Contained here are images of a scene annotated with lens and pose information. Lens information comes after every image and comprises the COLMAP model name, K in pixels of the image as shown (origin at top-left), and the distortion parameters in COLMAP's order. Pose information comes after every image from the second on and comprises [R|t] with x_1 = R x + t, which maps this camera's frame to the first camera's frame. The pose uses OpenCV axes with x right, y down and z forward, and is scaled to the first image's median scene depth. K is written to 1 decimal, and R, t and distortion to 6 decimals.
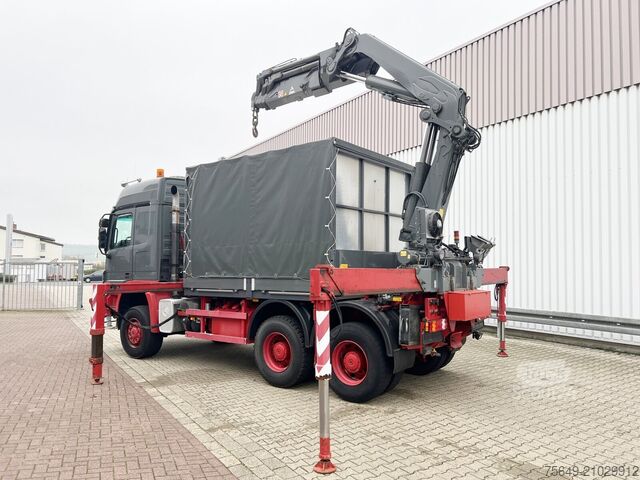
lens RADIAL K [[511.9, 0, 320.0], [0, 511.9, 240.0], [0, 0, 1]] dist [0.014518, -0.002675]
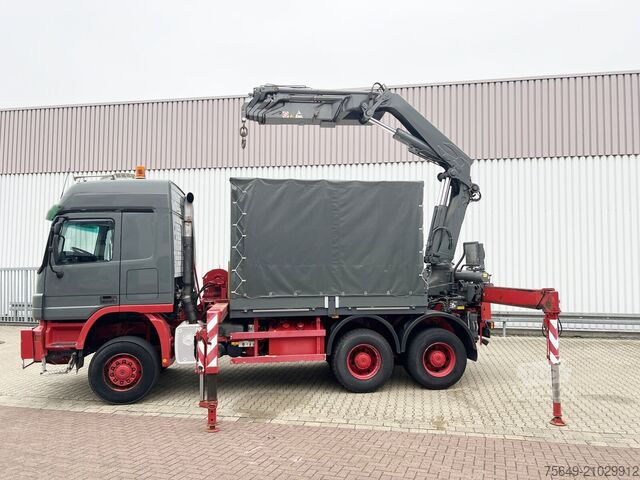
lens RADIAL K [[511.9, 0, 320.0], [0, 511.9, 240.0], [0, 0, 1]] dist [0.014518, -0.002675]
pose [[0.654161, 0.035625, 0.755515, -0.957178], [-0.036990, 0.999202, -0.015088, -0.025306], [-0.755450, -0.018077, 0.654957, 0.325741]]
